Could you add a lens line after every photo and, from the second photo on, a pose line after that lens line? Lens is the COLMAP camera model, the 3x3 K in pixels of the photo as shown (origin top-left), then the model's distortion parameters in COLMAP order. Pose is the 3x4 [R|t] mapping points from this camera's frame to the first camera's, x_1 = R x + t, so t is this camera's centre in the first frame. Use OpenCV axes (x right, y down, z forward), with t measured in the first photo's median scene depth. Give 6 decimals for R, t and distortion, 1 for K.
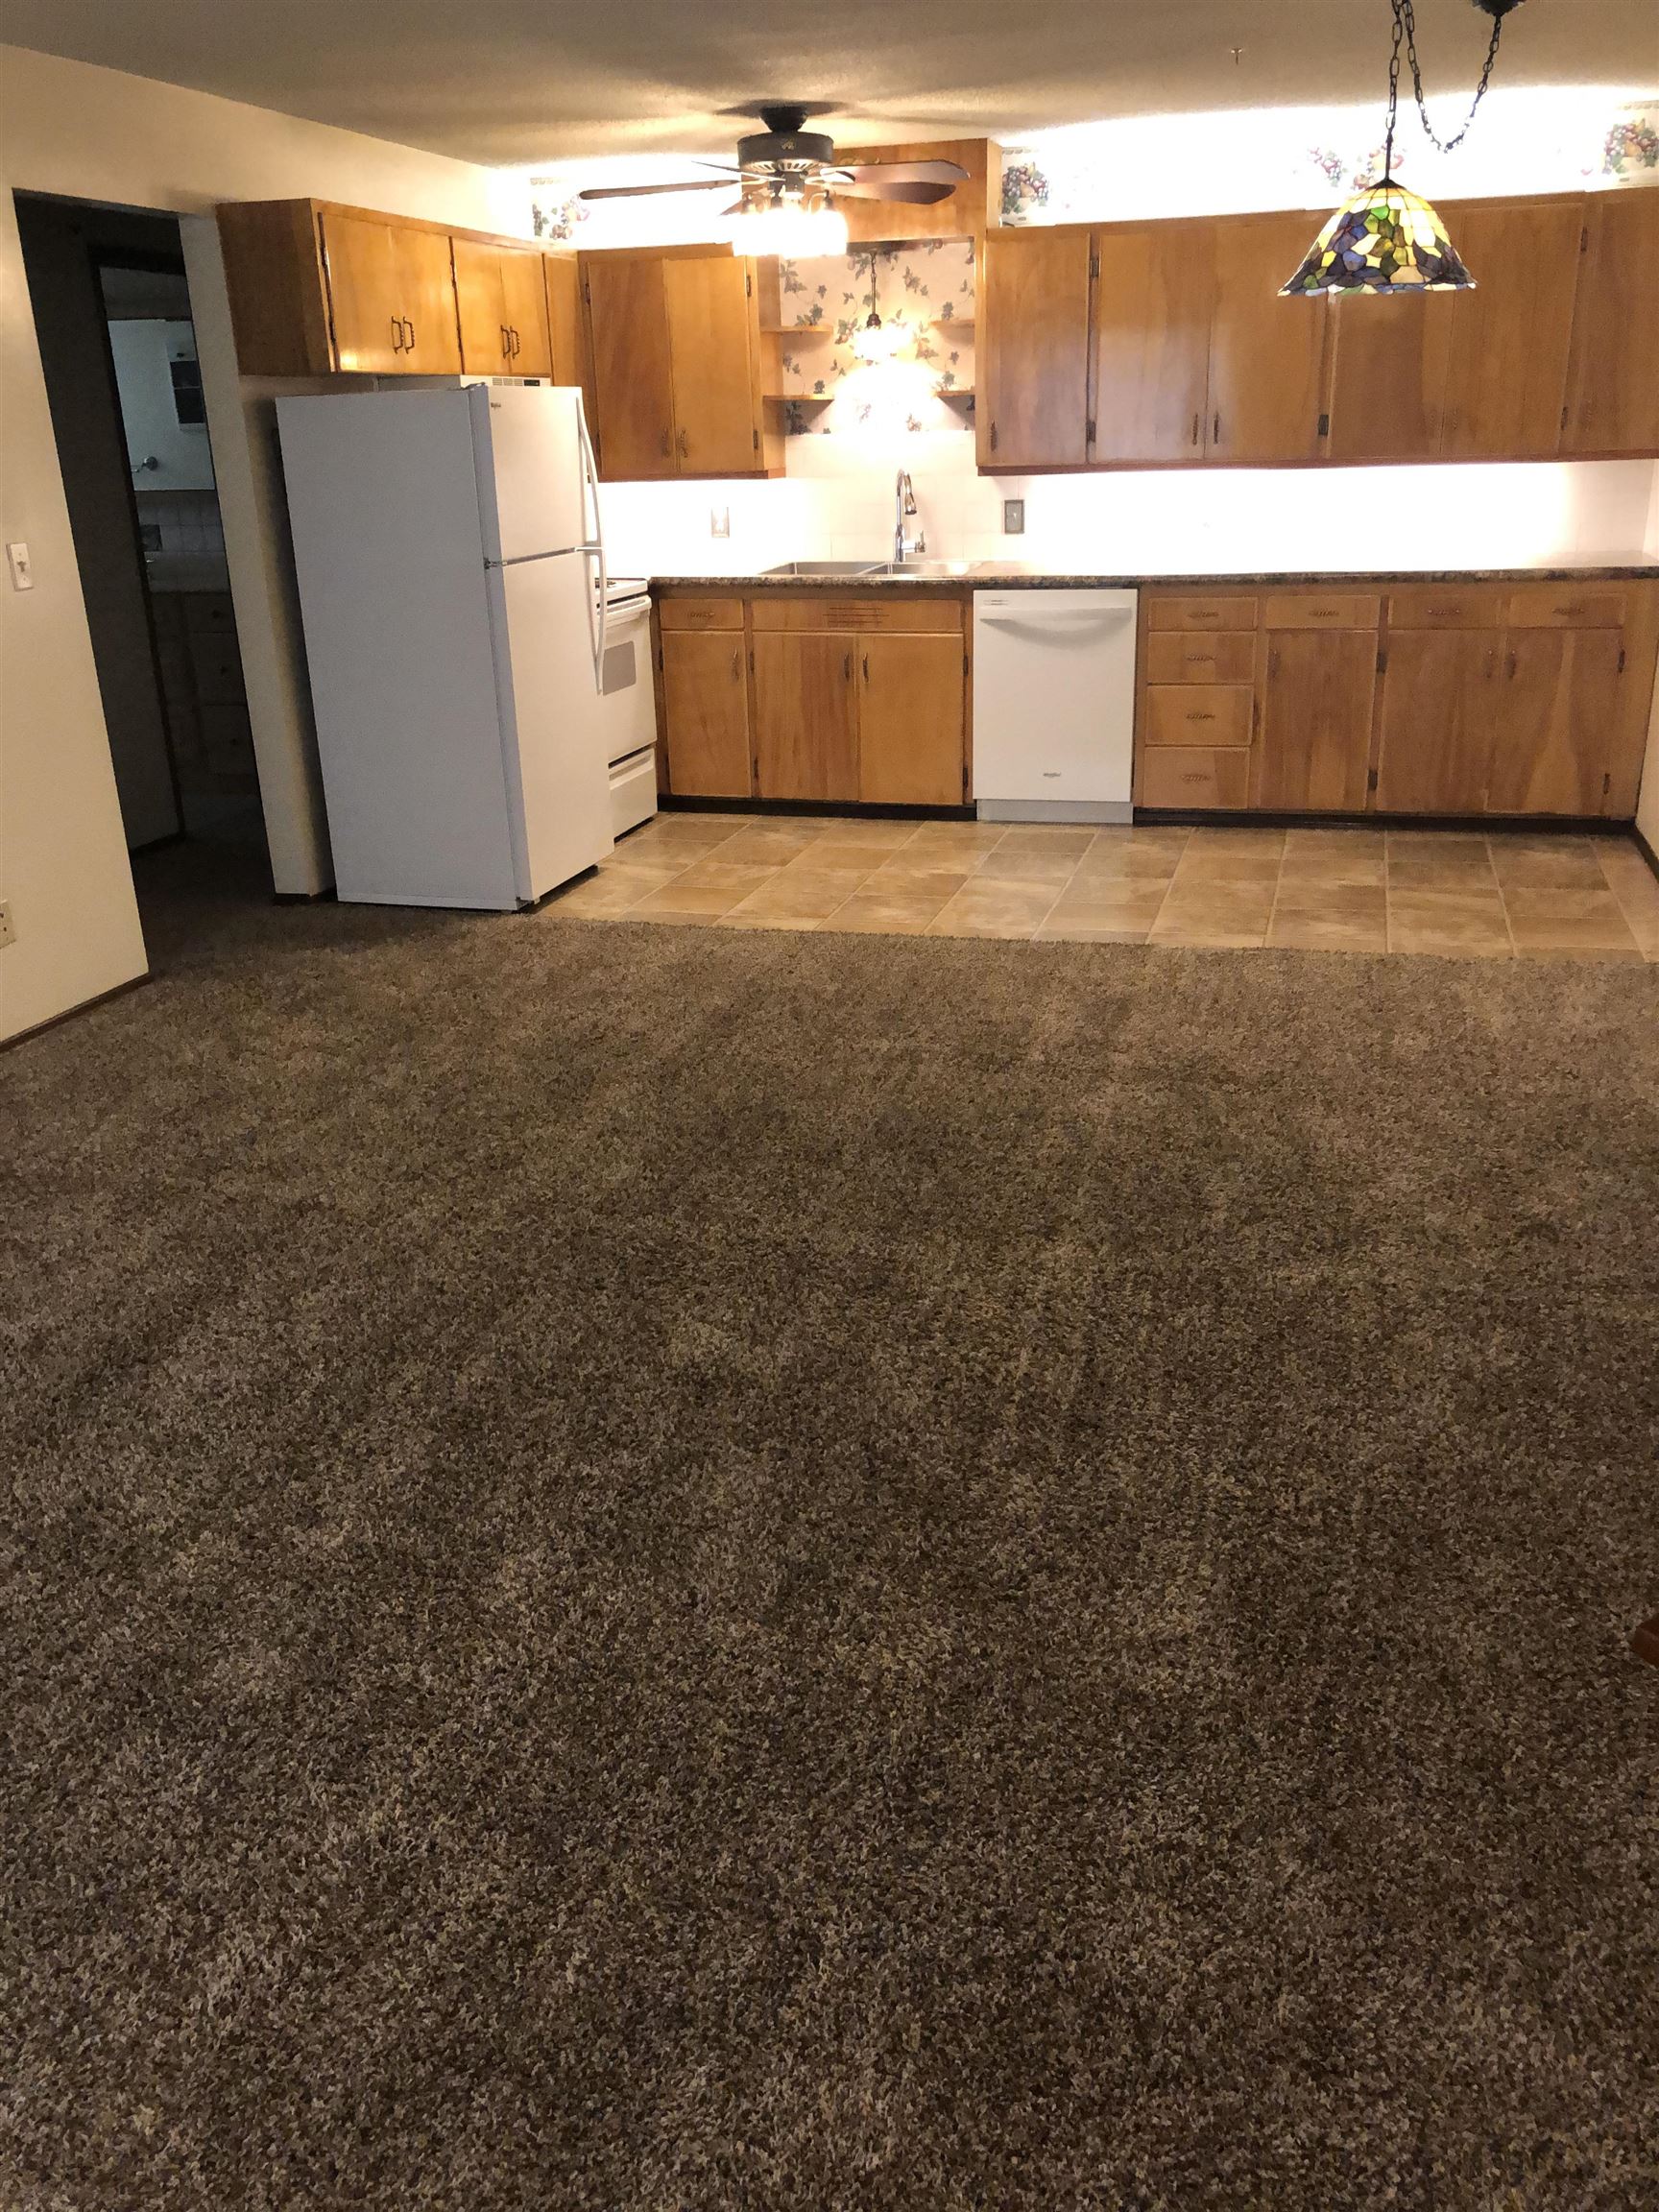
lens RADIAL K [[1794.8, 0, 844.3], [0, 1794.8, 1093.0], [0, 0, 1]] dist [0.023147, -0.016515]
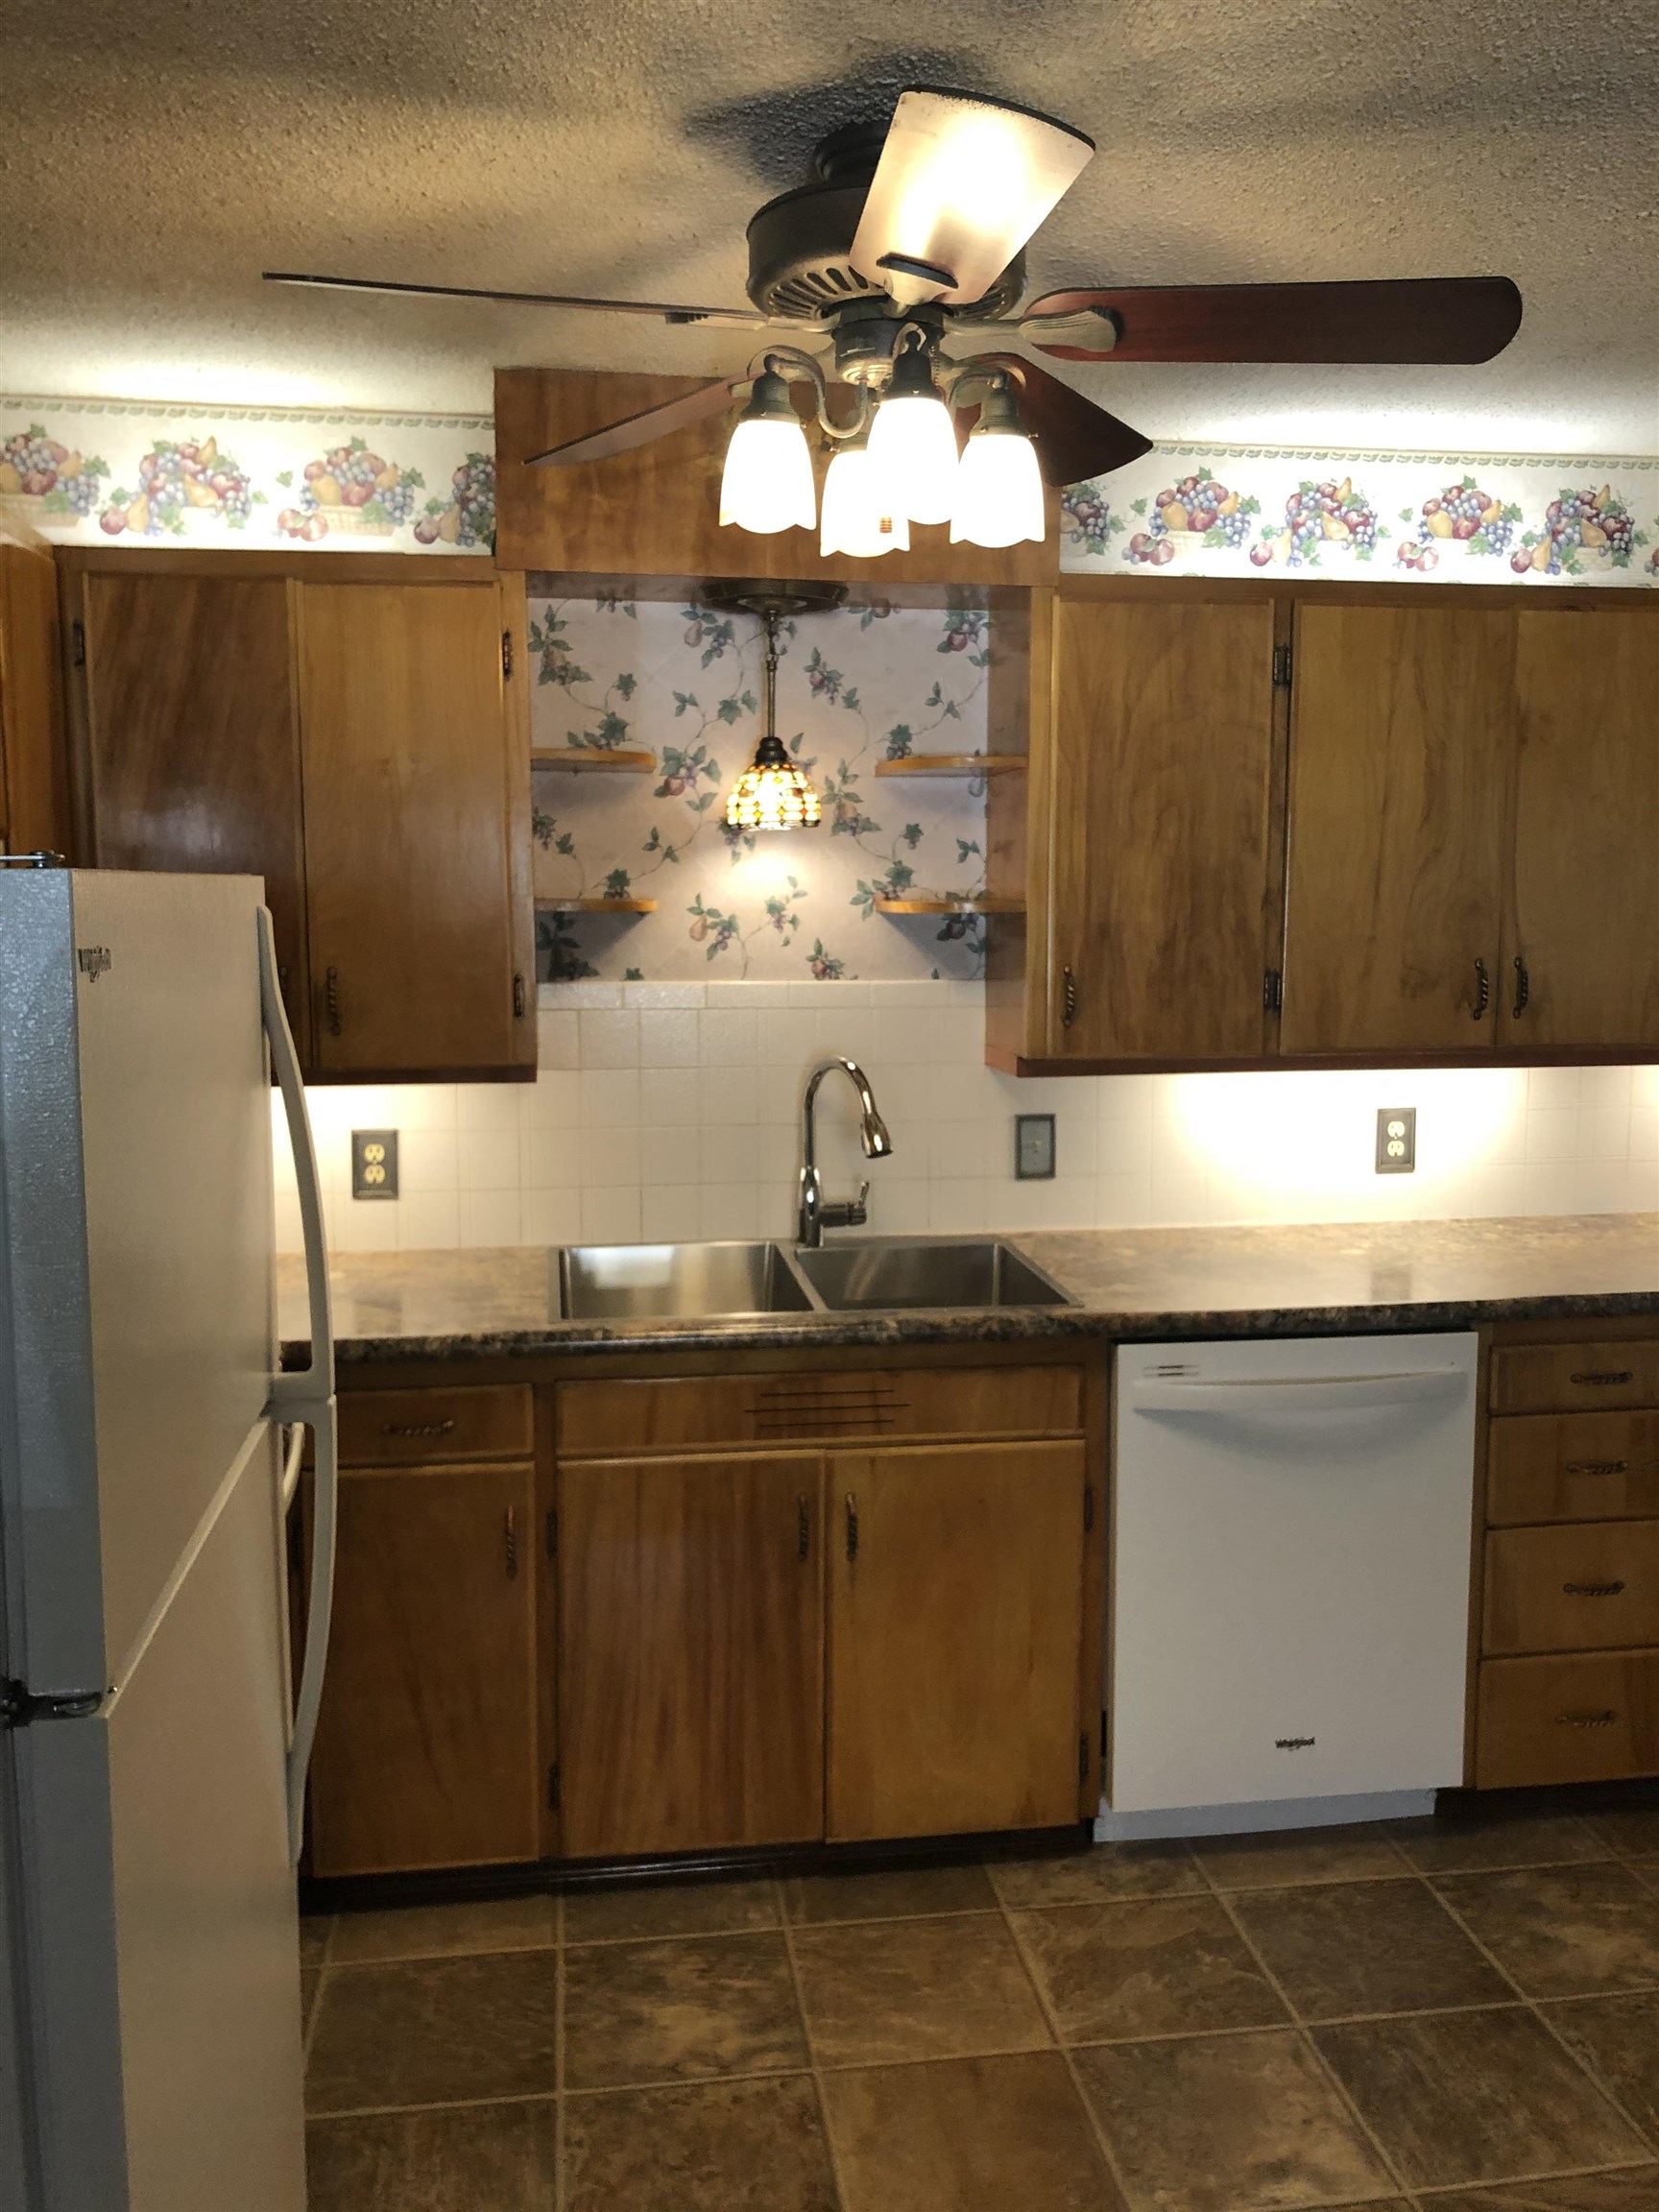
lens RADIAL K [[1794.8, 0, 819.7], [0, 1794.8, 1125.3], [0, 0, 1]] dist [0.023147, -0.016515]
pose [[0.917140, -0.023812, 0.397854, -0.154410], [0.116311, 0.970754, -0.210020, -0.239761], [-0.381217, 0.238893, 0.893086, 0.611701]]
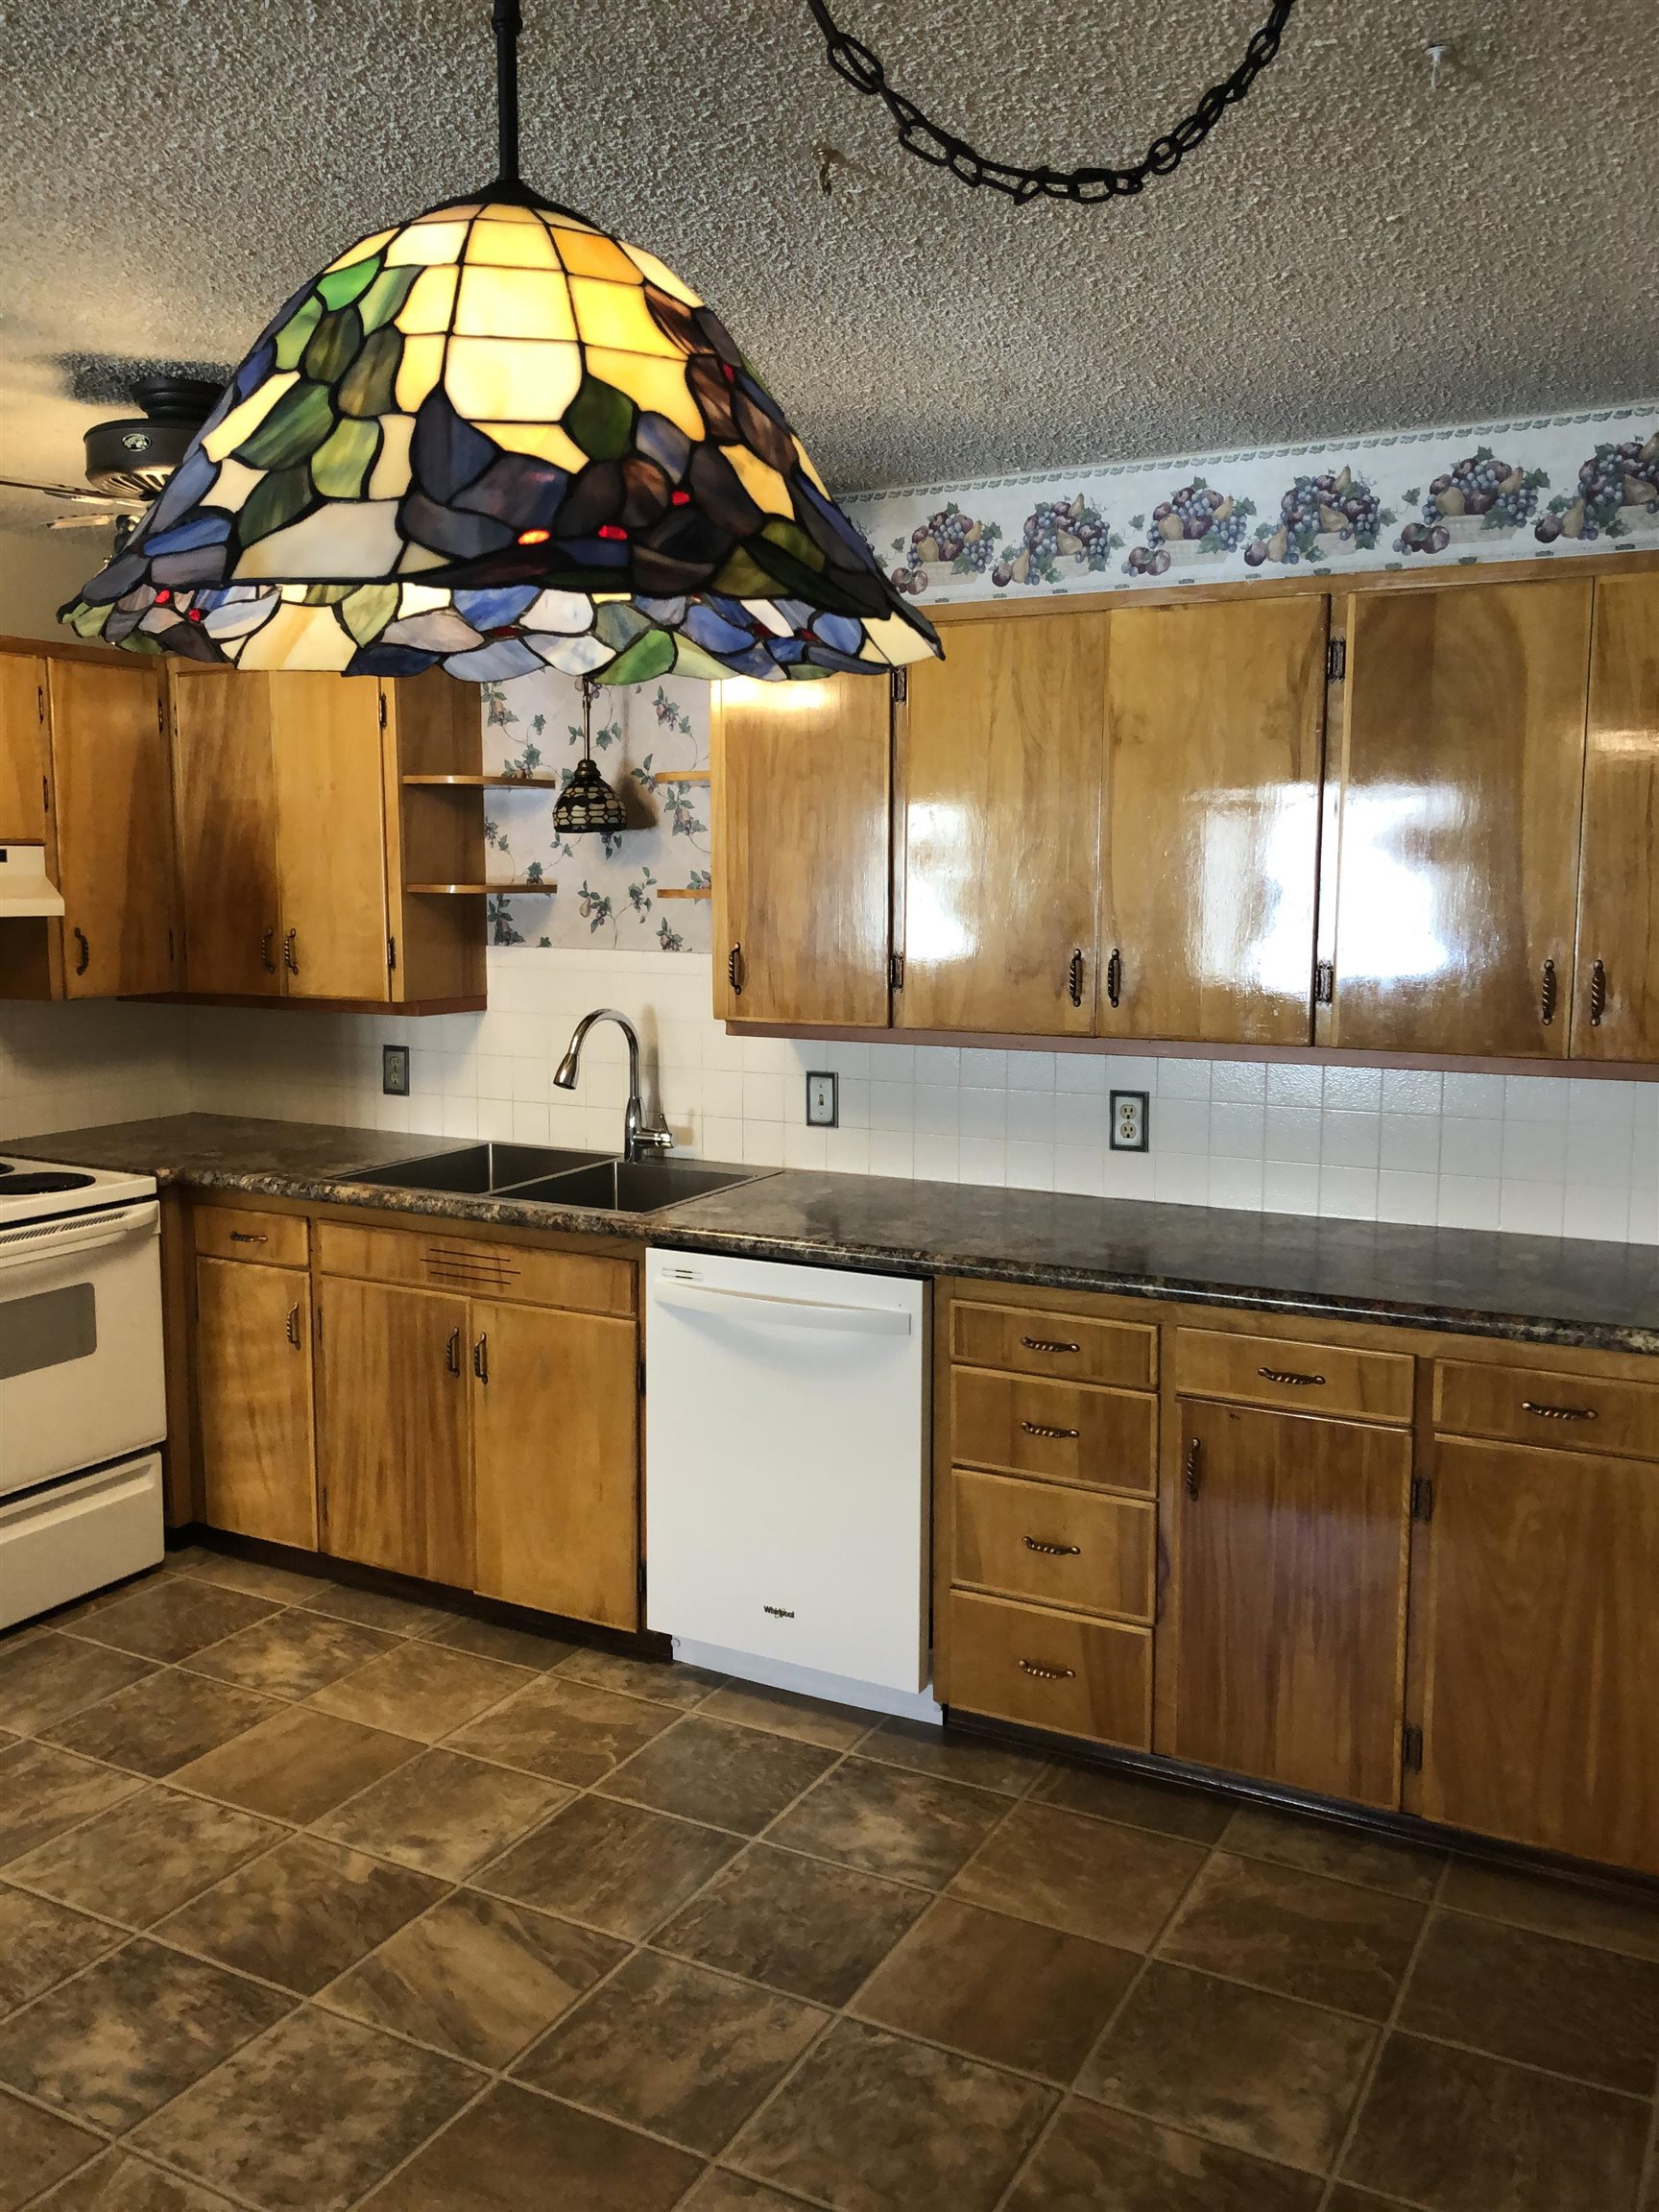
lens RADIAL K [[1794.8, 0, 833.3], [0, 1794.8, 1106.4], [0, 0, 1]] dist [0.023147, -0.016515]
pose [[0.972642, 0.060388, -0.224323, 0.231871], [-0.108923, 0.971449, -0.210767, -0.207121], [0.205190, 0.229435, 0.951450, 0.482972]]
